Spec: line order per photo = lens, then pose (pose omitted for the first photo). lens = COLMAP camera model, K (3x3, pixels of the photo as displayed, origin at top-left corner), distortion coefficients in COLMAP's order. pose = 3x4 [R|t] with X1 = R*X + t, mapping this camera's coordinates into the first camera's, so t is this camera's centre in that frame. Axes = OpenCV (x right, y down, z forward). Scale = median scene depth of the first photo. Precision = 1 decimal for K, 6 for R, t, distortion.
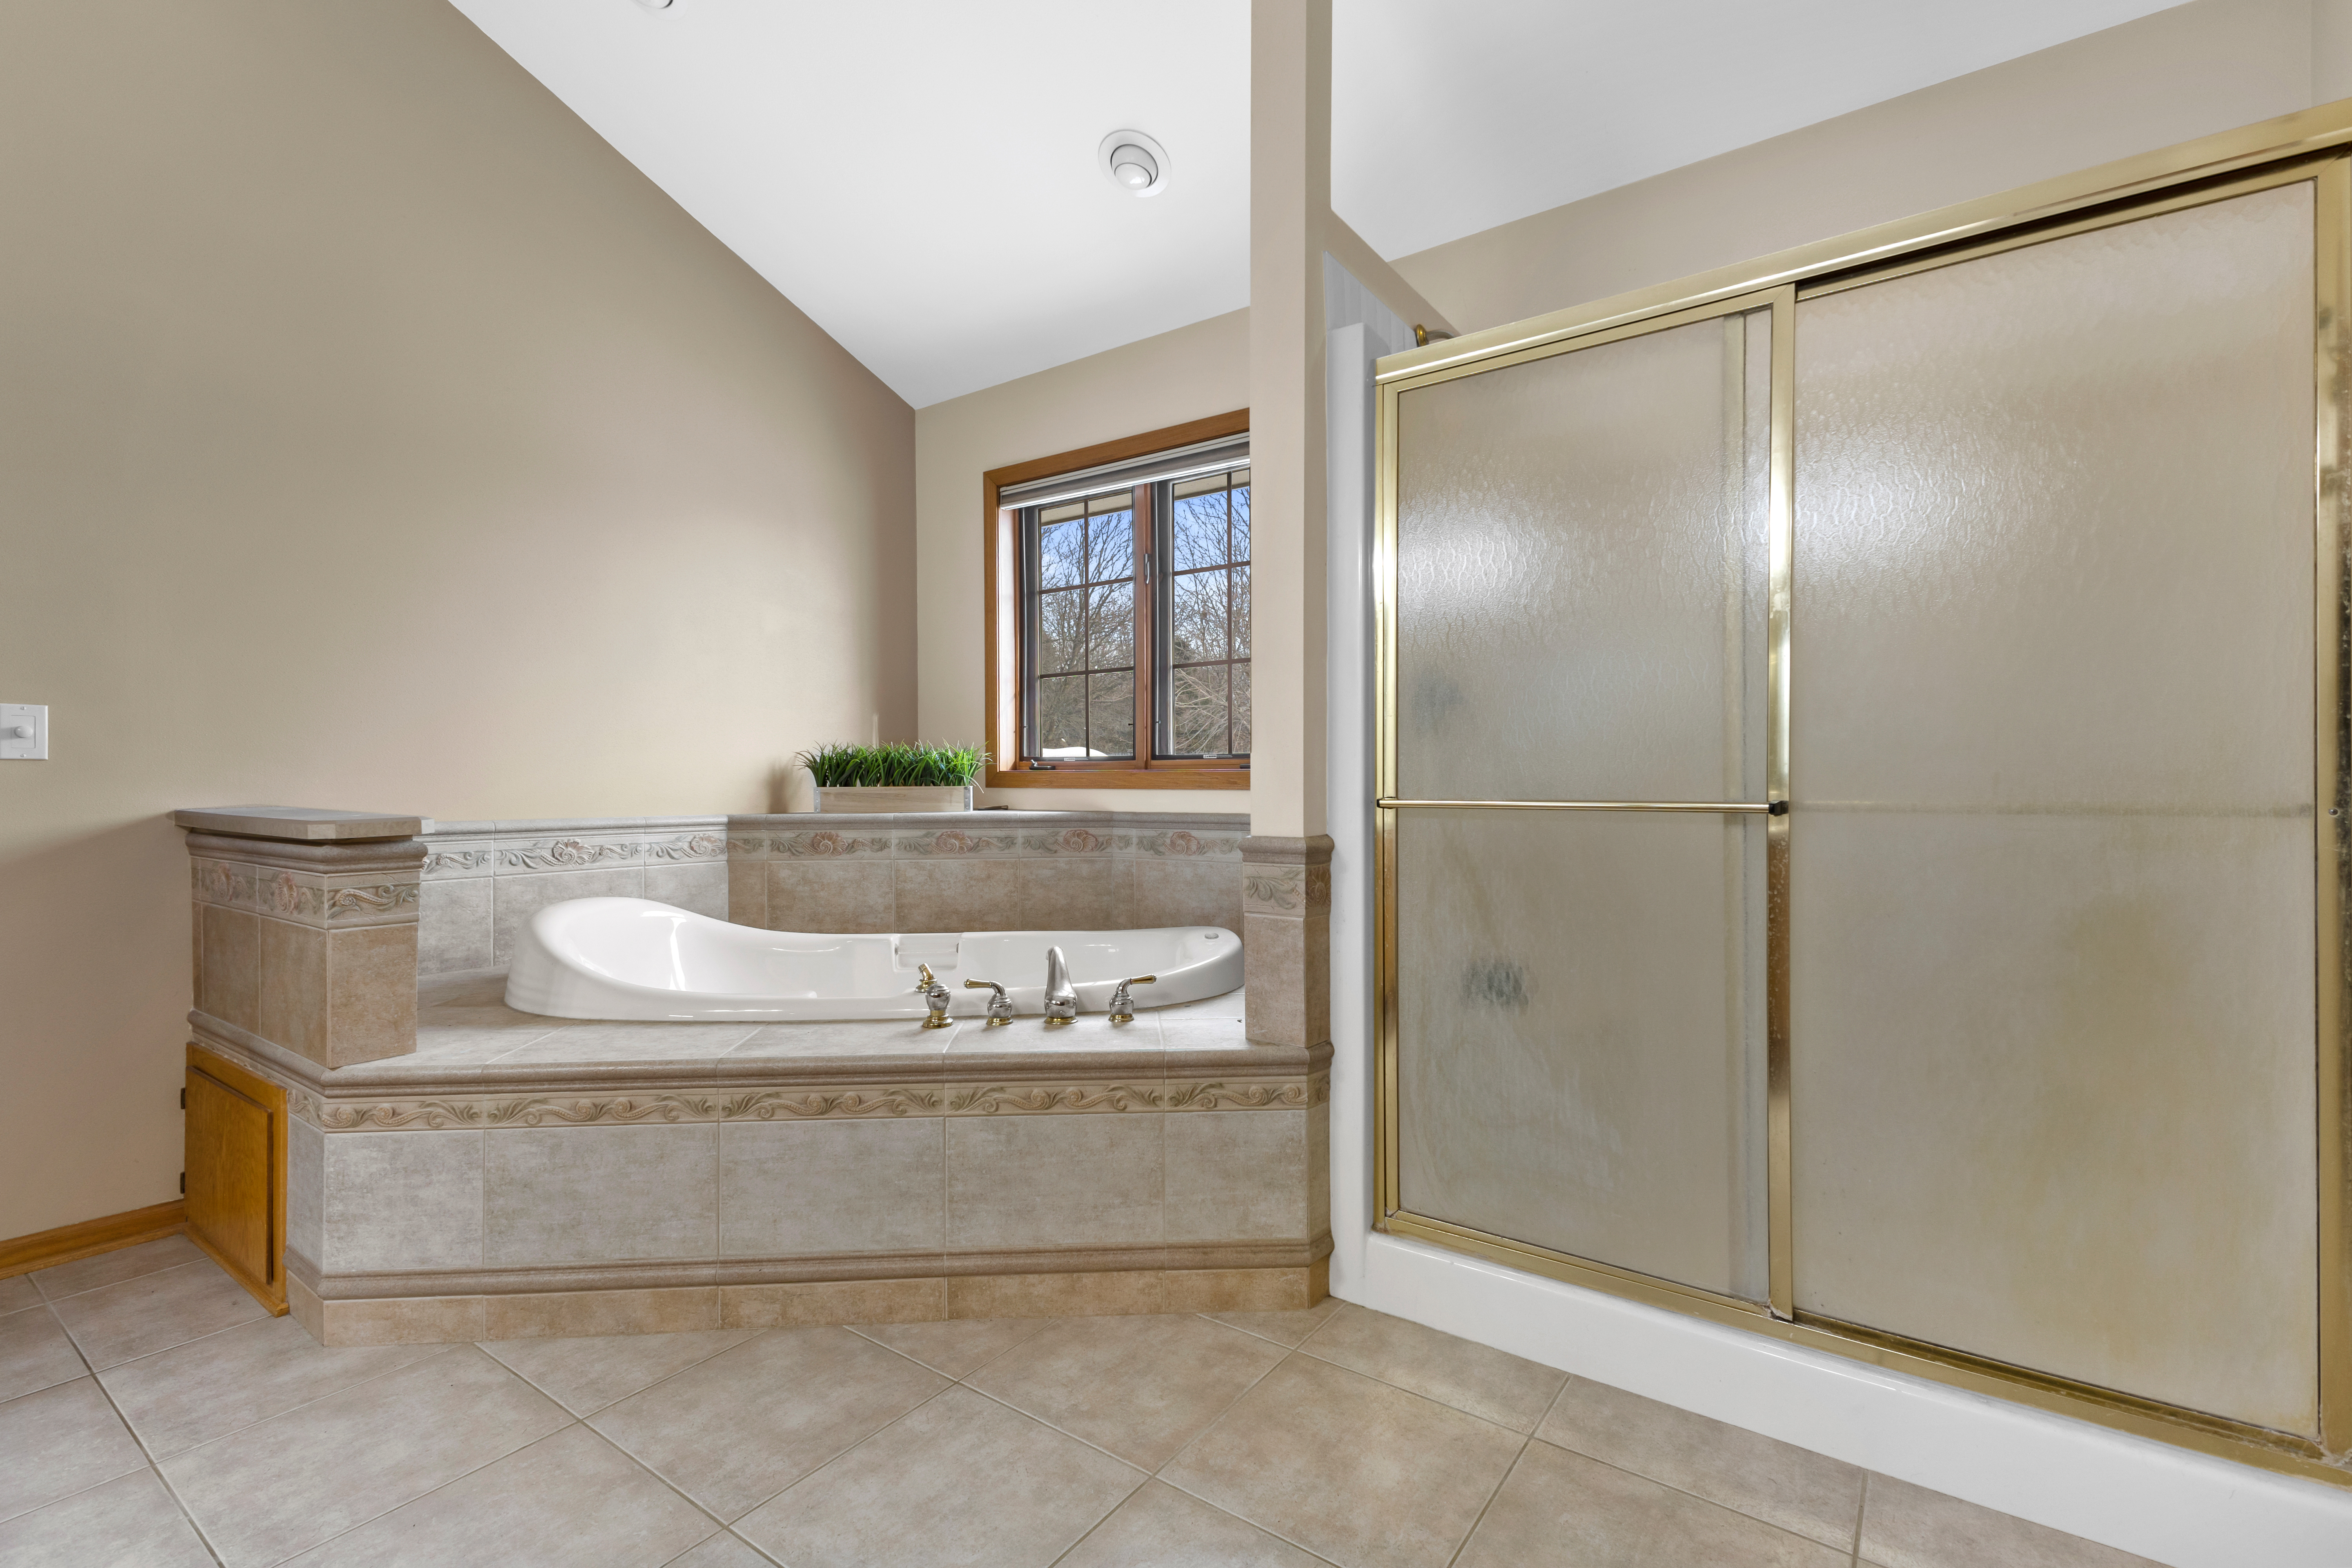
lens RADIAL K [[1021.1, 0, 1187.0], [0, 1021.1, 785.0], [0, 0, 1]] dist [0.012657, 0.000197]
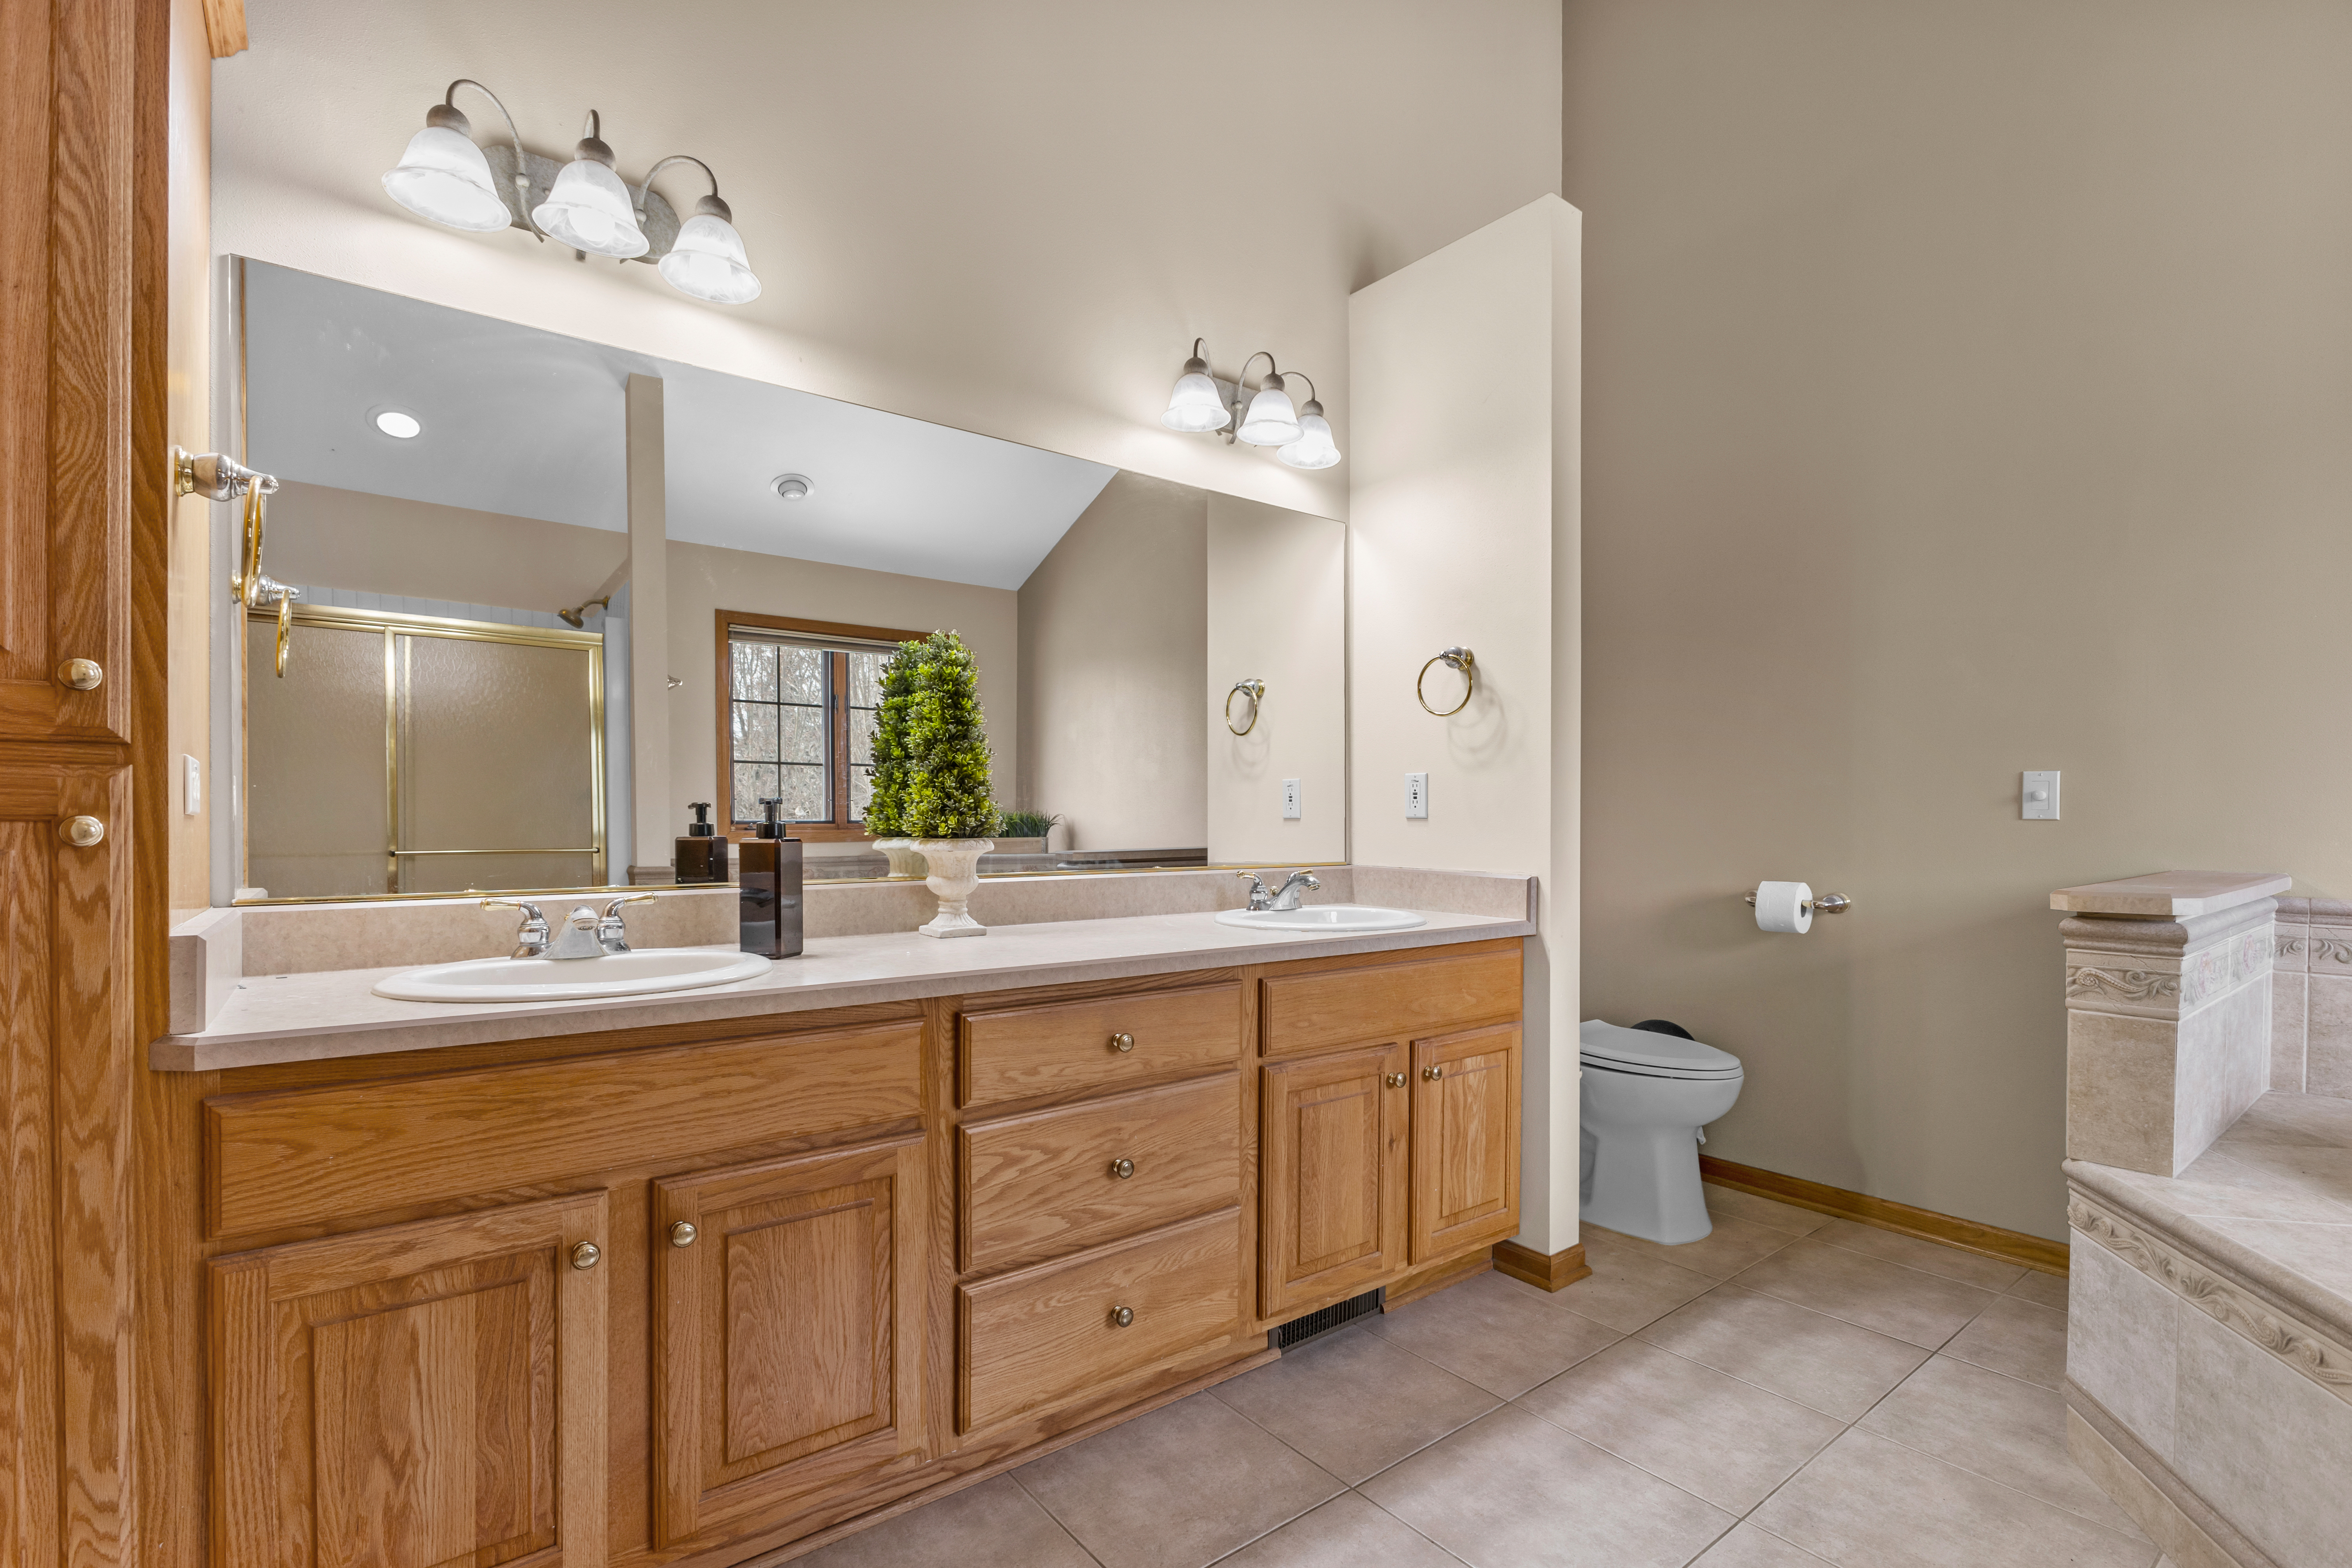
lens RADIAL K [[1083.4, 0, 1177.8], [0, 1083.4, 822.8], [0, 0, 1]] dist [-0.000700, -0.000189]
pose [[-0.290004, 0.007628, -0.956995, 0.318385], [-0.005295, 0.999940, 0.009575, -0.030601], [0.957011, 0.007844, -0.289946, 0.487655]]
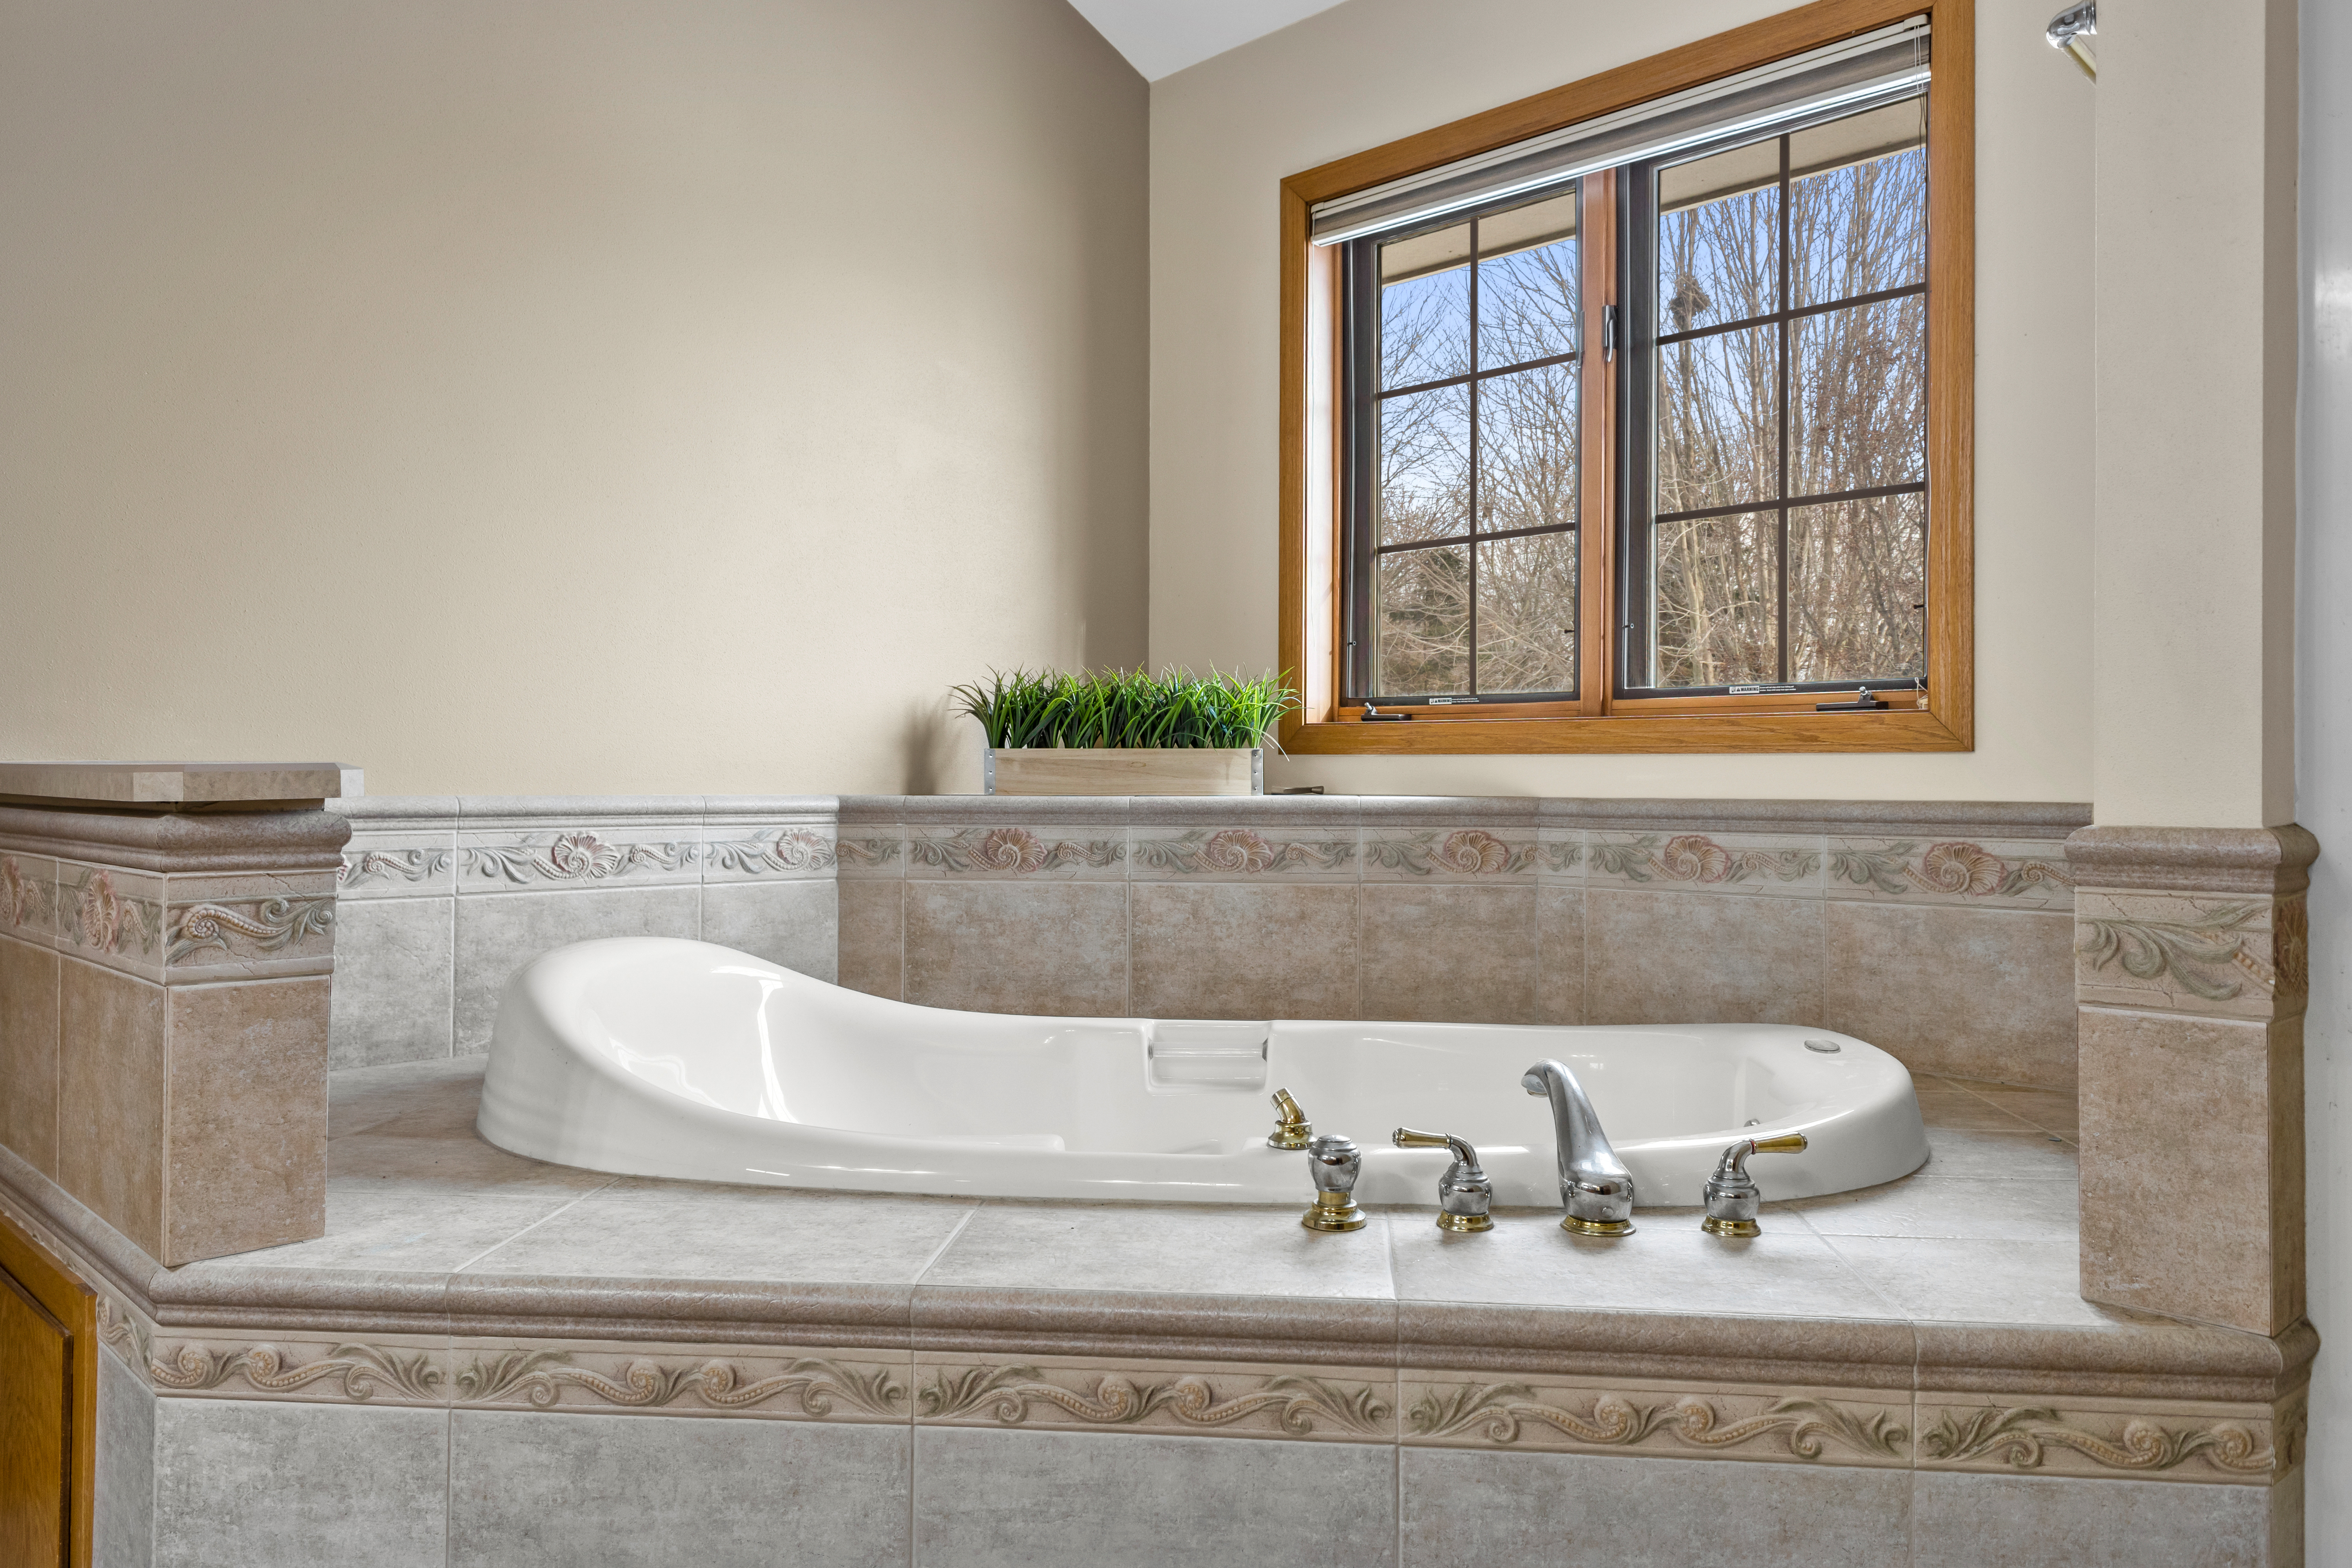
lens RADIAL K [[1550.0, 0, 1185.6], [0, 1550.0, 770.9], [0, 0, 1]] dist [0.025811, -0.022043]
pose [[0.989845, 0.007212, -0.141969, -0.232171], [-0.009079, 0.999881, -0.012507, 0.040310], [0.141862, 0.013669, 0.989792, 0.310462]]
